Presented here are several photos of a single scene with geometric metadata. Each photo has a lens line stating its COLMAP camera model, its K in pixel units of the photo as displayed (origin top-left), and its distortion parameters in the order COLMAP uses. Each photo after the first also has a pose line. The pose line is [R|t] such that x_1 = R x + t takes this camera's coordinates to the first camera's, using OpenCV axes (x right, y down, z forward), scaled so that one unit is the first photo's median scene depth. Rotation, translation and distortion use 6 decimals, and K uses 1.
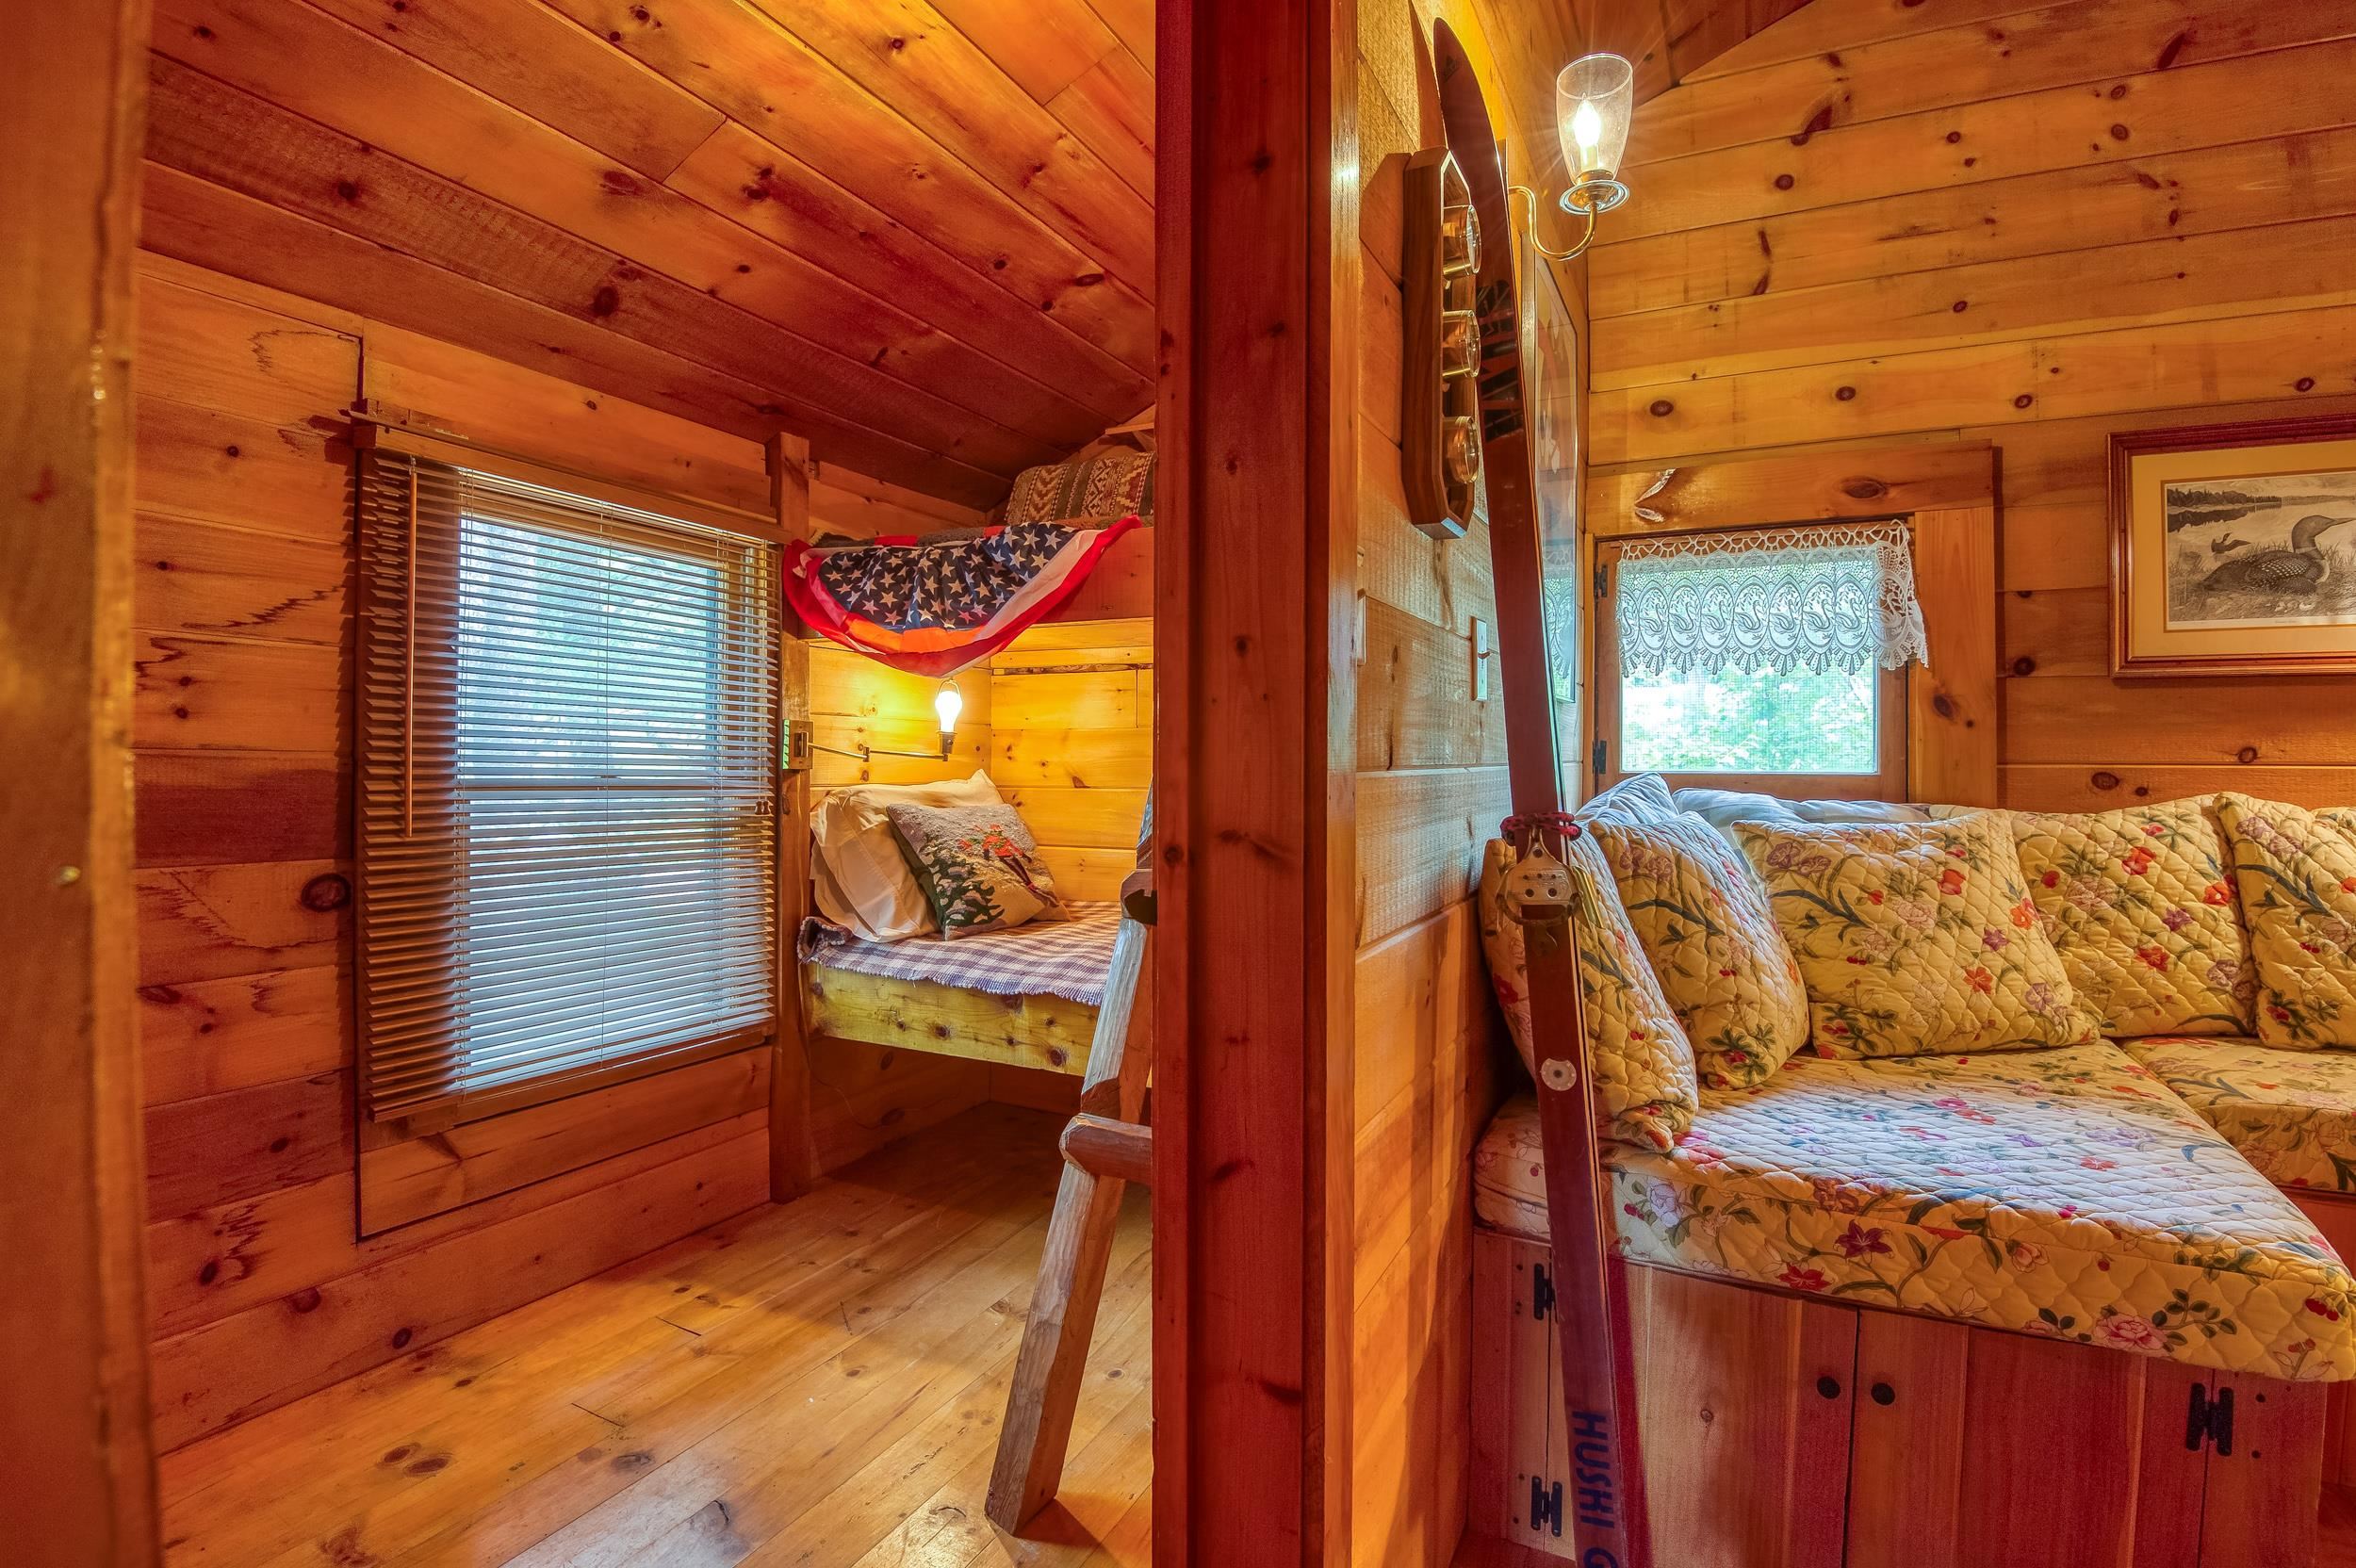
lens RADIAL K [[1135.0, 0, 1178.0], [0, 1135.0, 784.0], [0, 0, 1]] dist [0.000556, -0.032418]
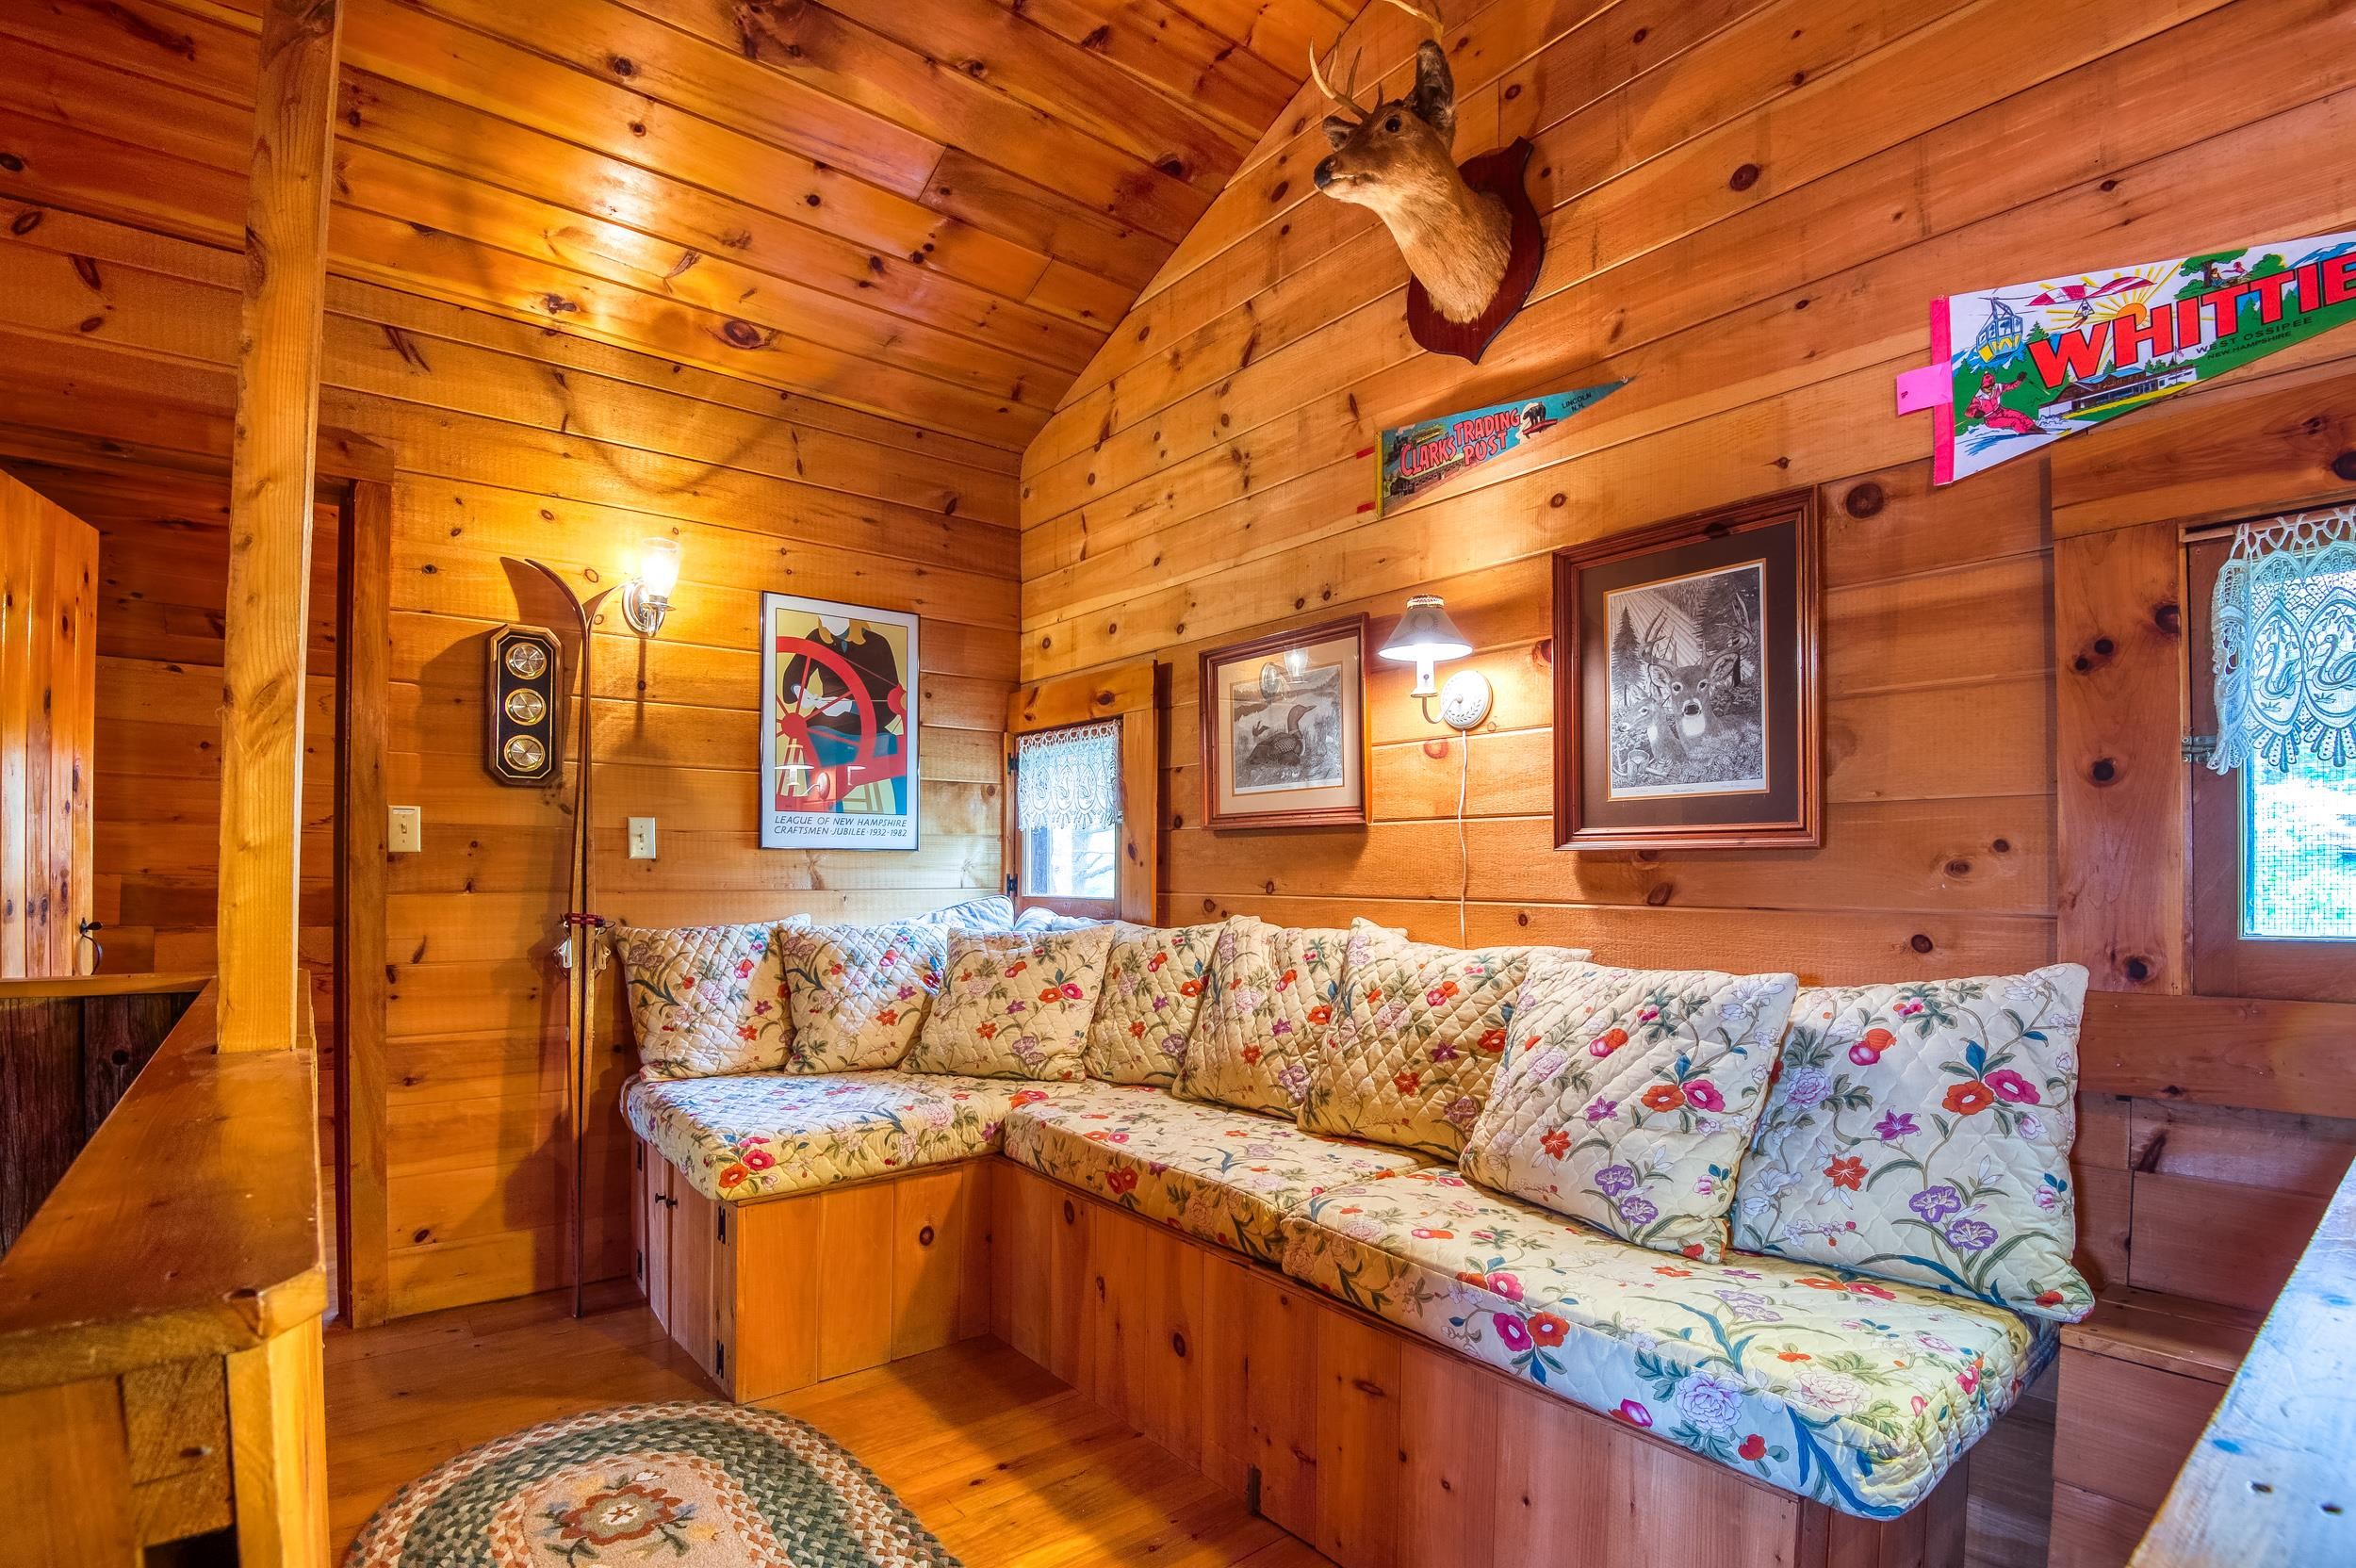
lens RADIAL K [[1131.8, 0, 1173.1], [0, 1131.8, 878.8], [0, 0, 1]] dist [-0.048086, 0.000896]
pose [[0.903881, 0.002470, -0.427776, 1.494699], [-0.008808, 0.999879, -0.012839, -0.019133], [0.427693, 0.015372, 0.903794, -0.290945]]
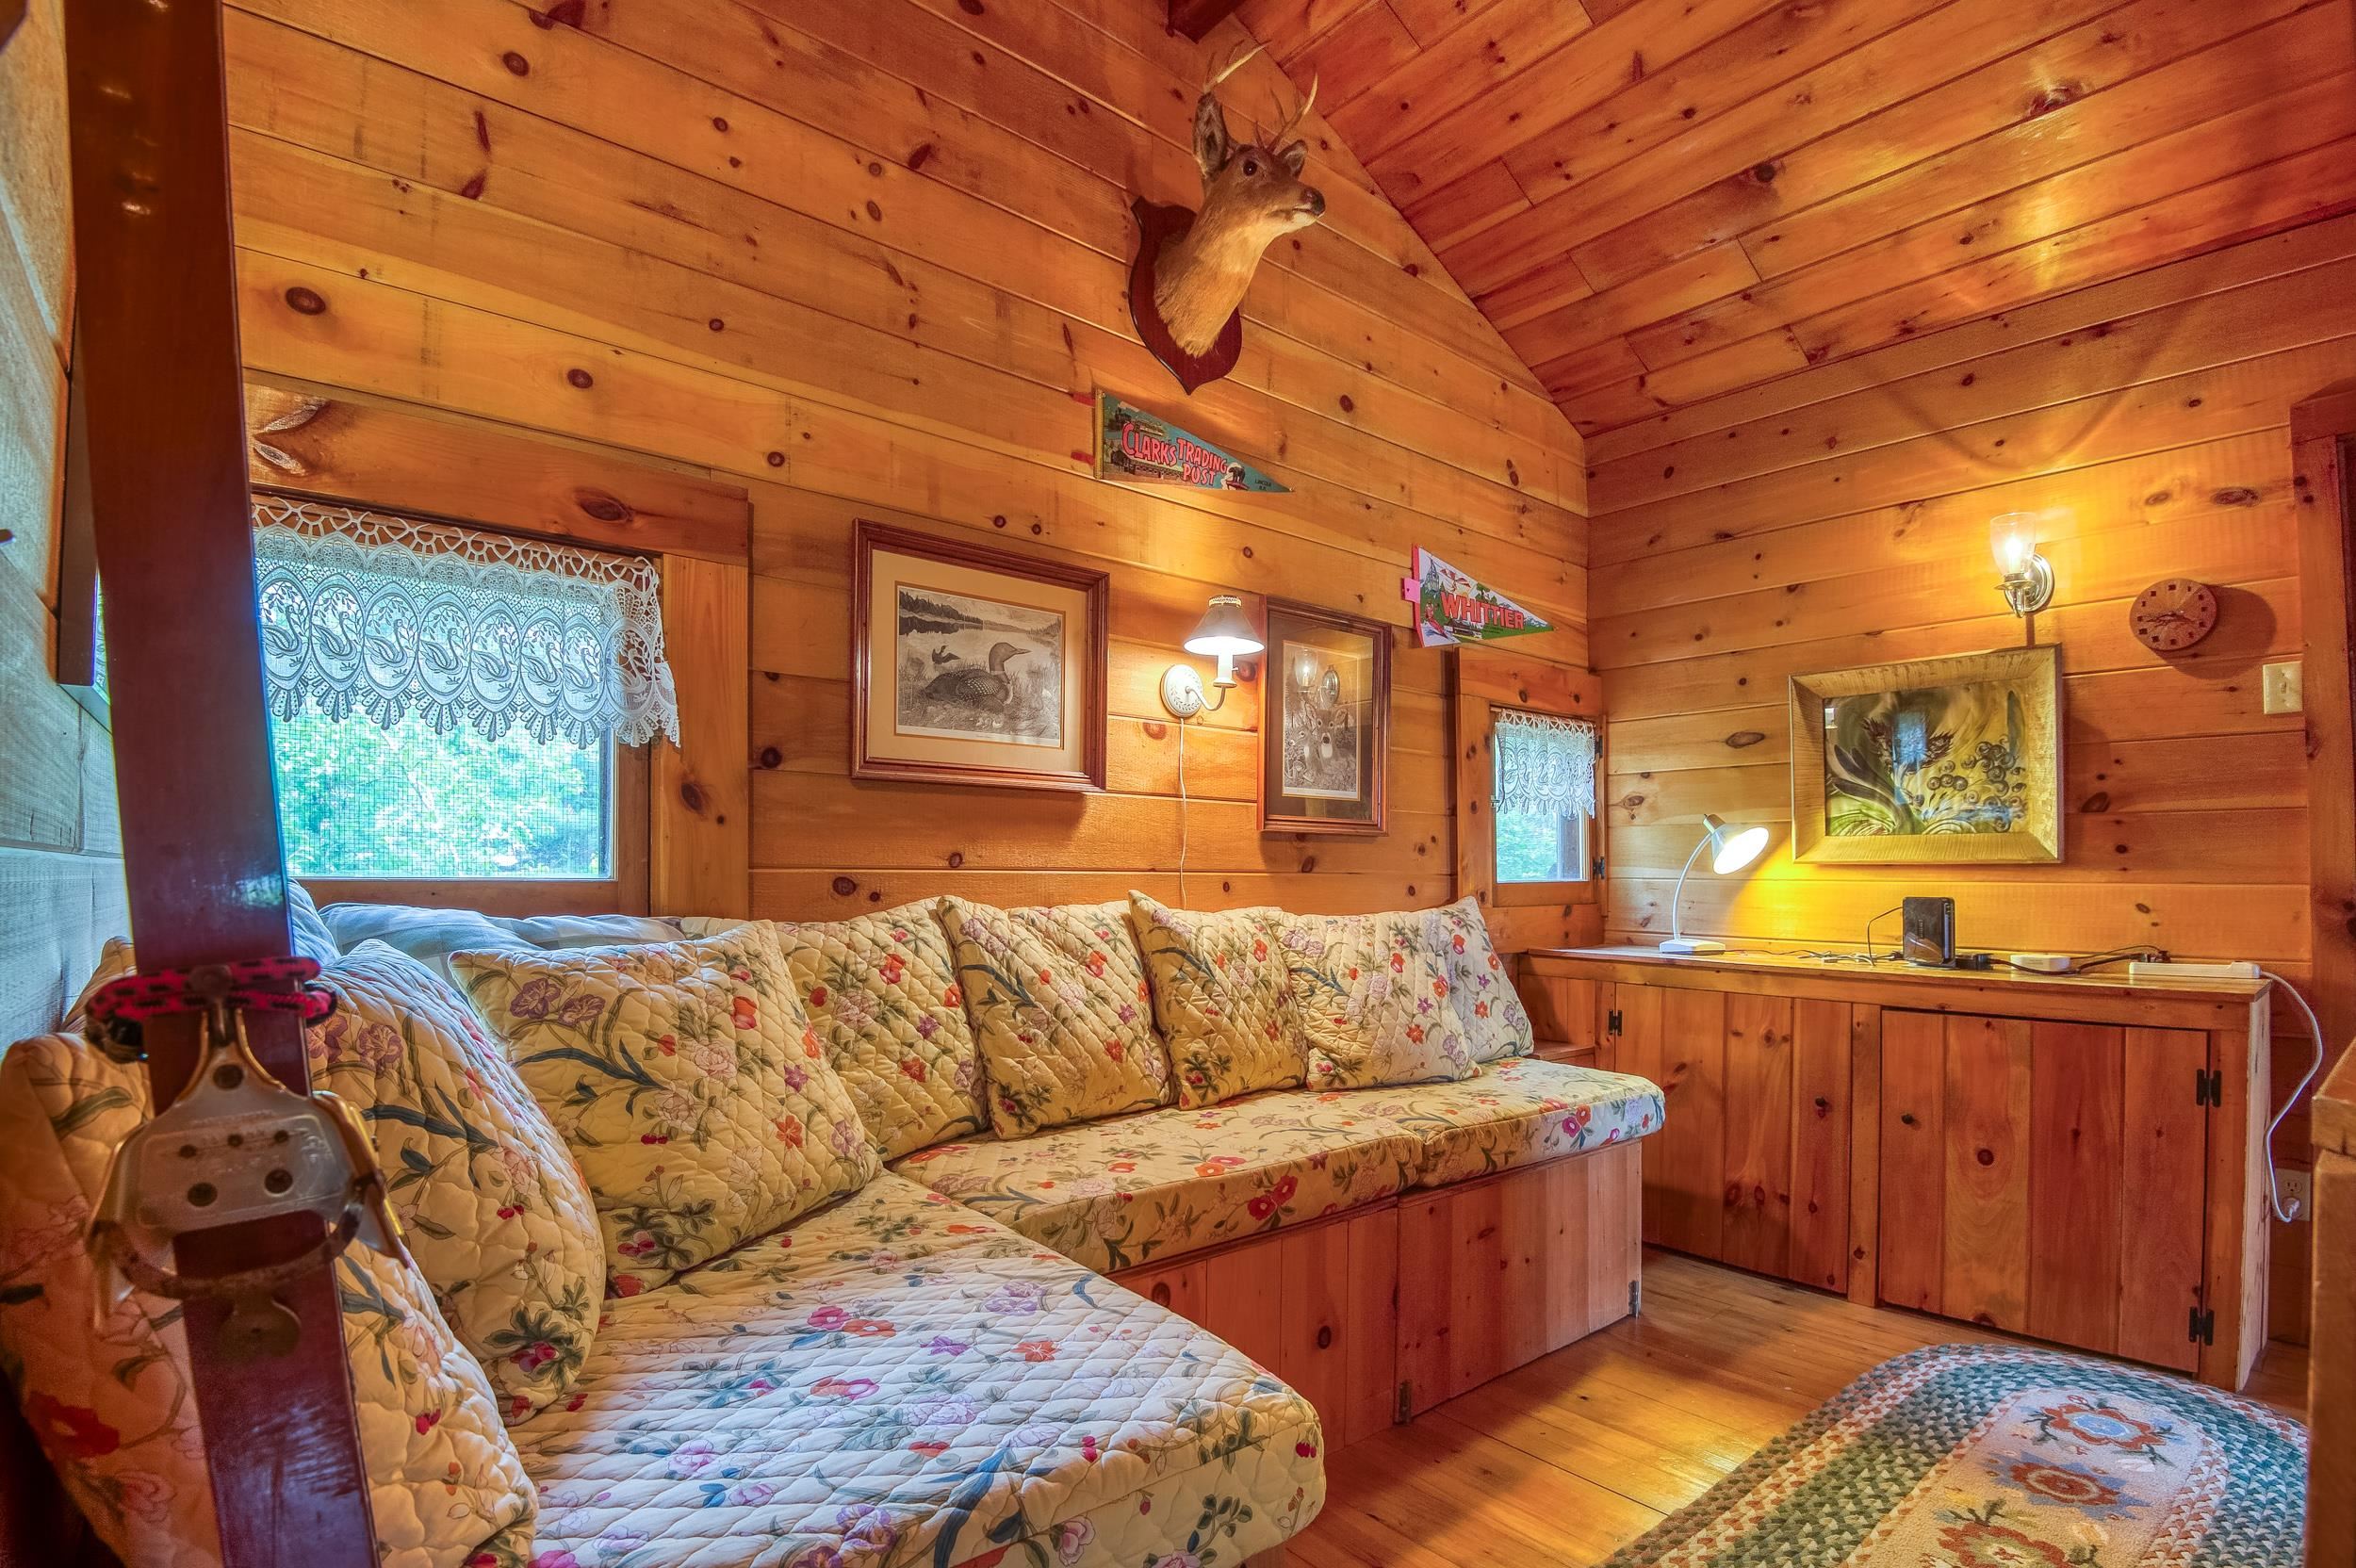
lens RADIAL K [[1122.2, 0, 1188.2], [0, 1122.2, 860.1], [0, 0, 1]] dist [-0.000607, -0.029821]
pose [[0.387951, 0.015003, 0.921558, 0.074850], [0.016817, 0.999586, -0.023352, 0.002633], [-0.921526, 0.024557, 0.387538, 0.394187]]
